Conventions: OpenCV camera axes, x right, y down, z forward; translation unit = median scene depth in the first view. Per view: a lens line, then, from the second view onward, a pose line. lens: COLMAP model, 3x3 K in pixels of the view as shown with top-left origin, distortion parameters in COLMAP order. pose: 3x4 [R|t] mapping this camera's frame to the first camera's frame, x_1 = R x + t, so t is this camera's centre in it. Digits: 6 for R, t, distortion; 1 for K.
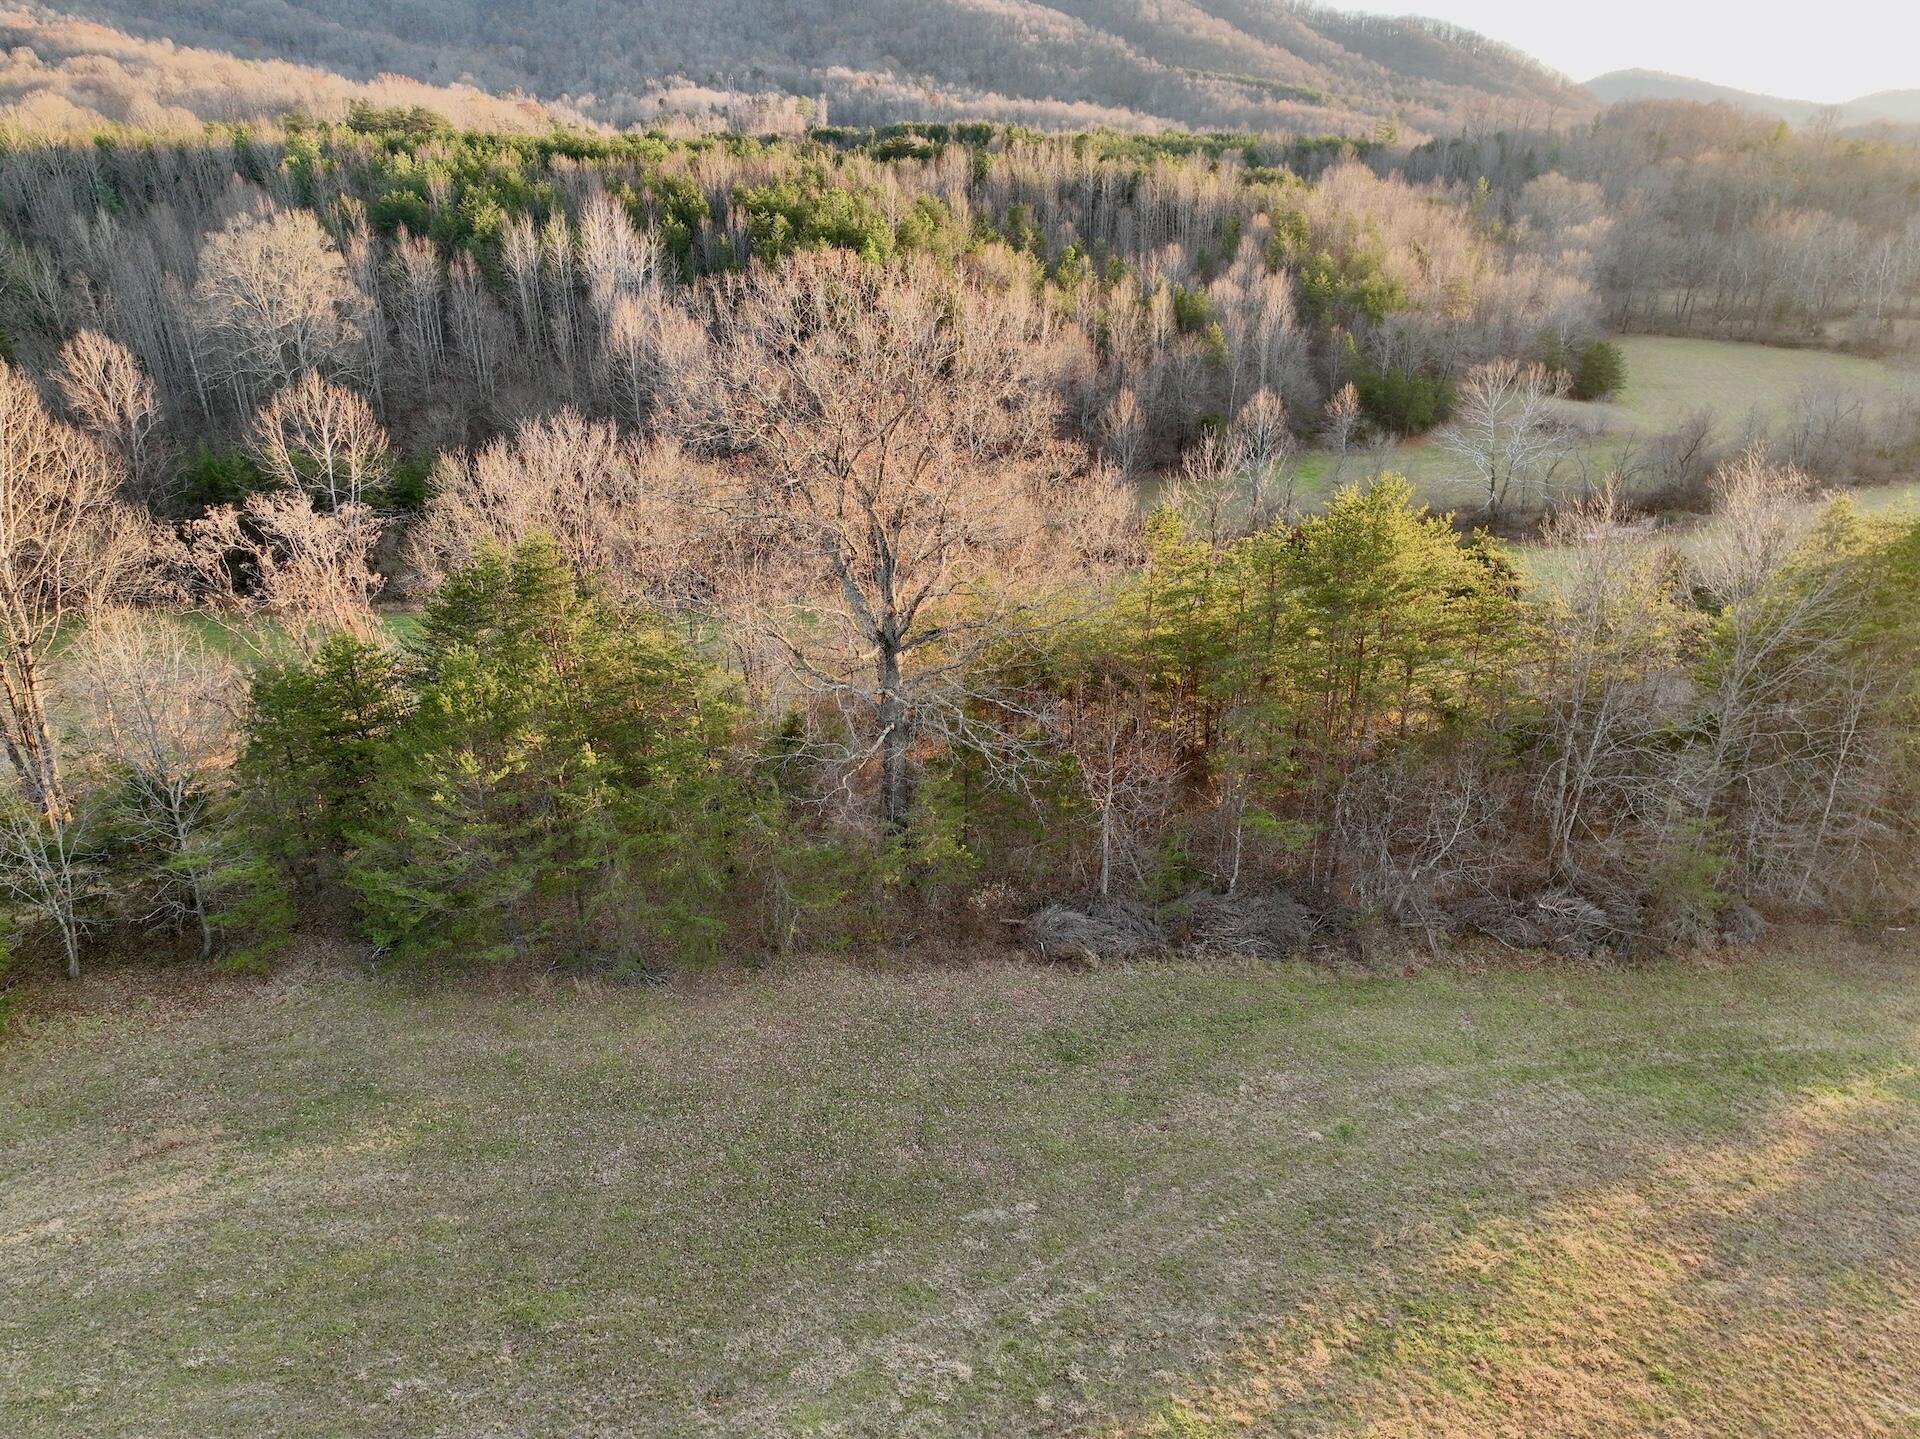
lens RADIAL K [[1355.8, 0, 961.7], [0, 1355.8, 724.4], [0, 0, 1]] dist [-0.001449, 0.018996]
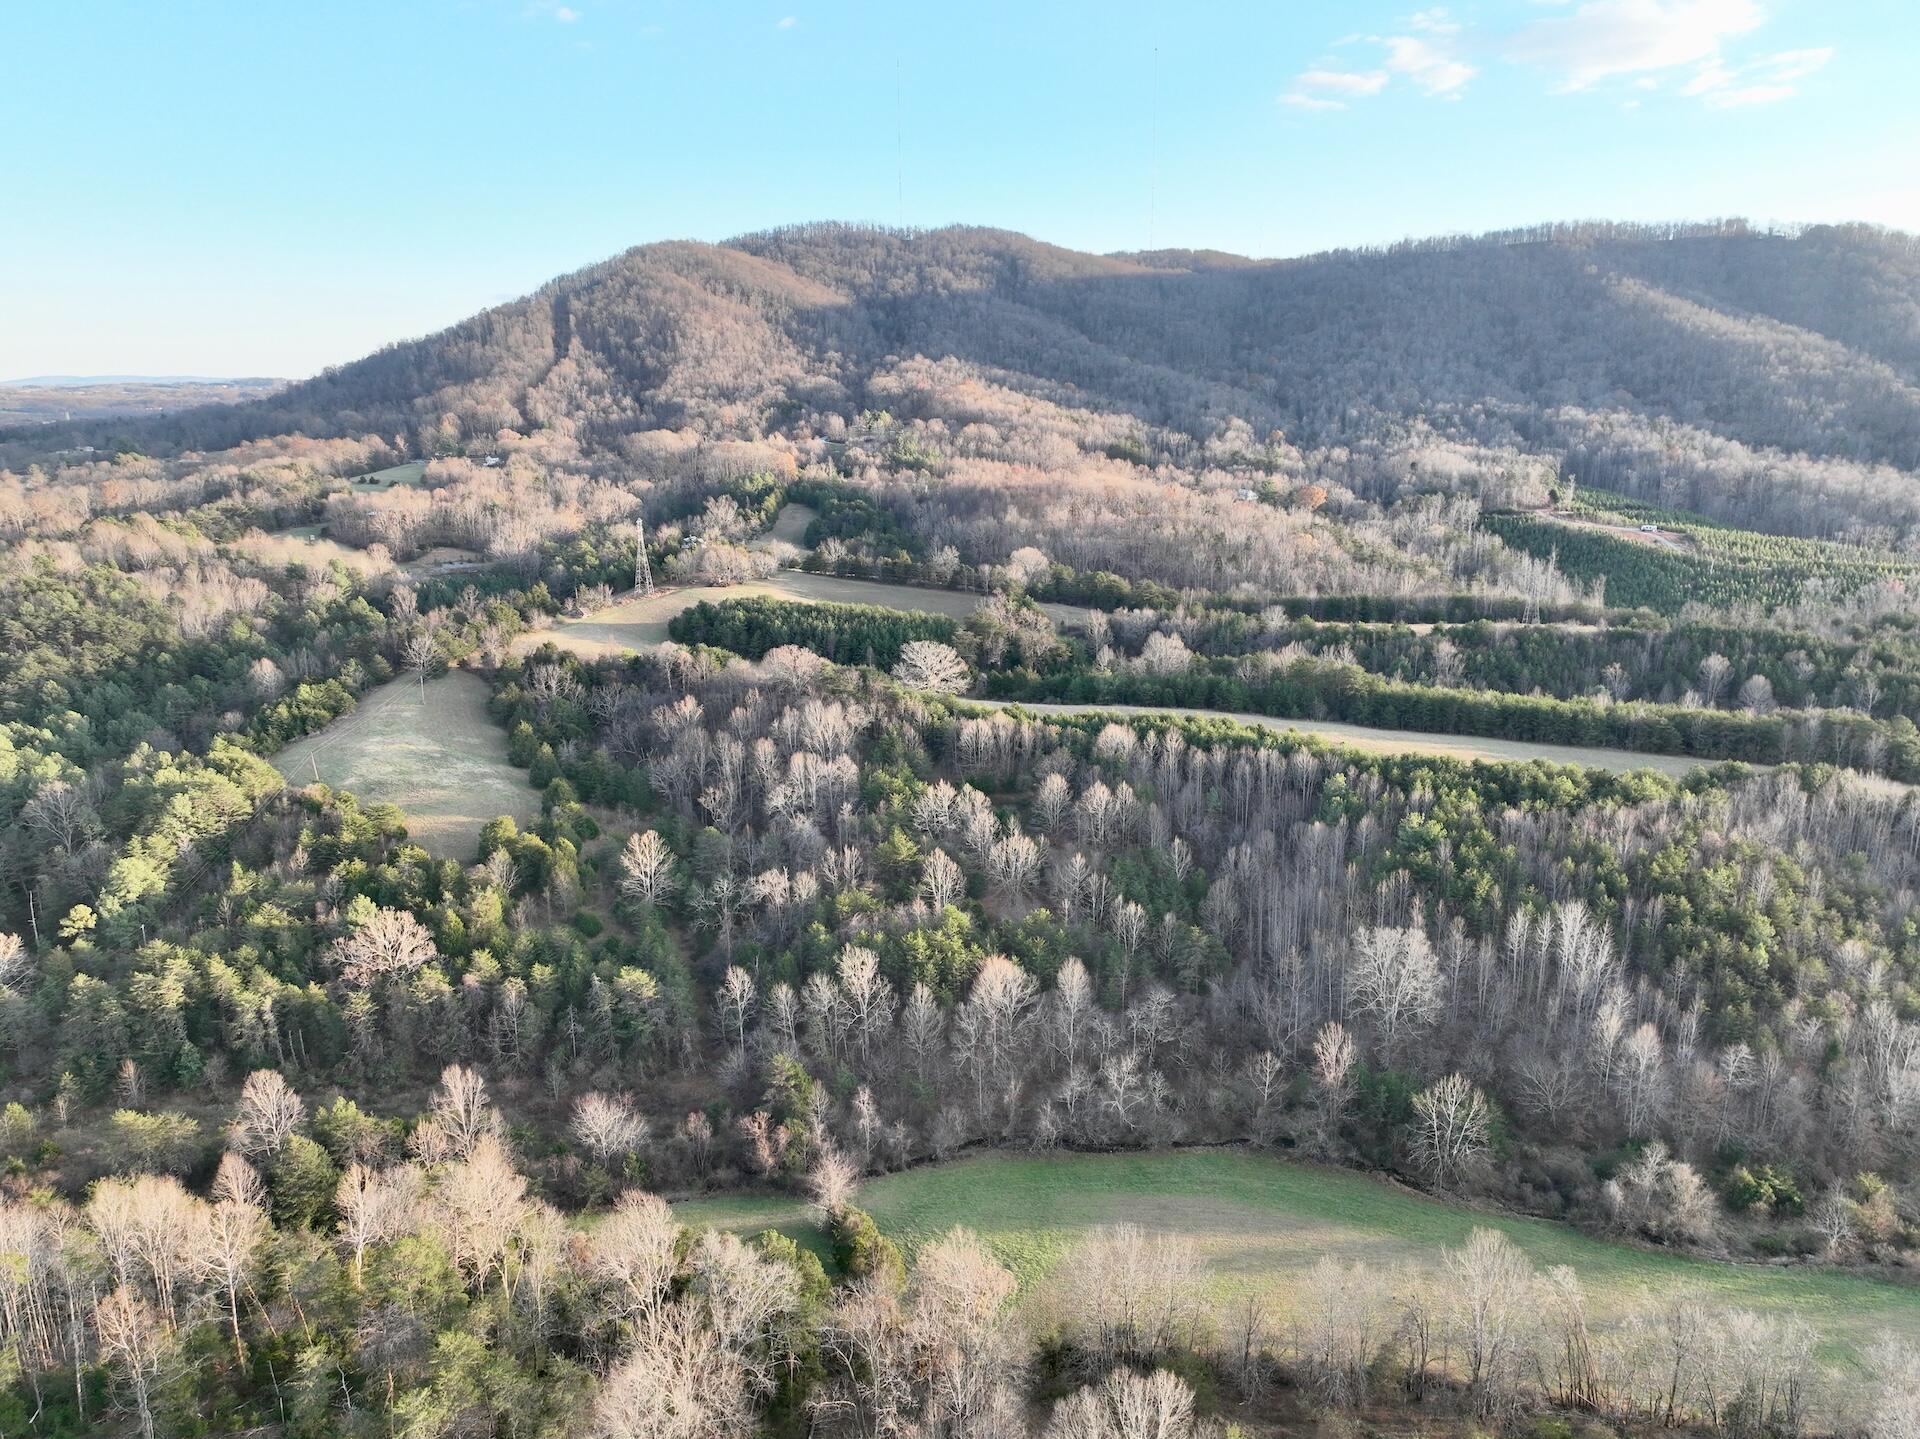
lens RADIAL K [[1355.8, 0, 944.3], [0, 1355.8, 708.2], [0, 0, 1]] dist [-0.001449, 0.018996]
pose [[0.895413, 0.113390, -0.430555, -0.747421], [-0.173416, 0.979480, -0.102694, -0.889908], [0.410076, 0.166619, 0.896703, -2.090222]]
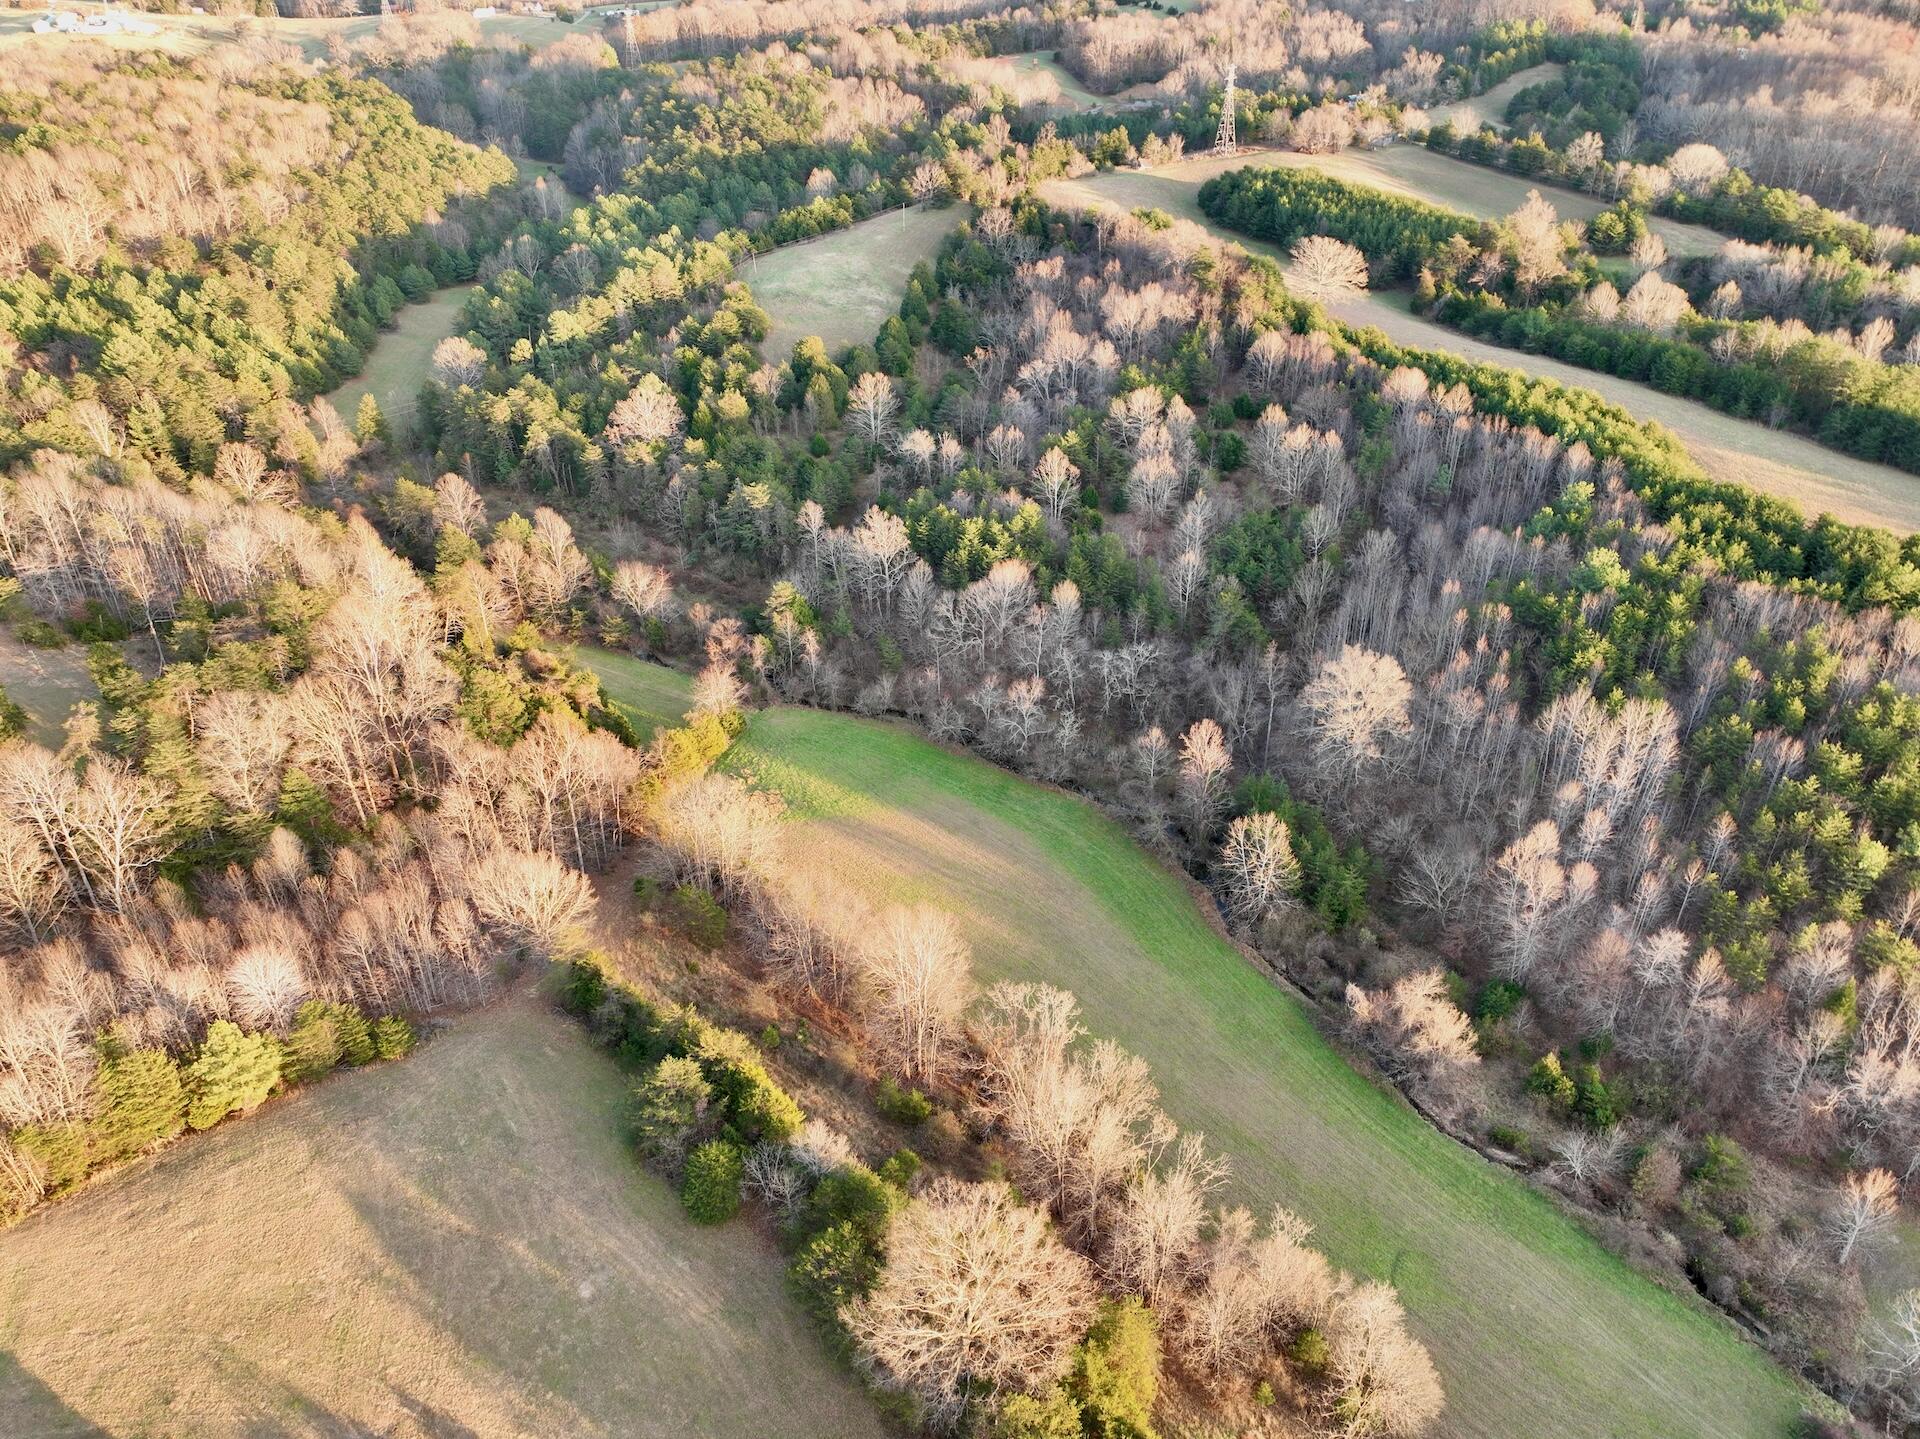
lens RADIAL K [[1355.8, 0, 958.9], [0, 1355.8, 717.5], [0, 0, 1]] dist [-0.001449, 0.018996]
pose [[0.415035, 0.488975, -0.767235, 1.104071], [-0.353691, 0.863679, 0.359112, -1.641422], [0.838241, 0.122320, 0.531403, -0.361581]]
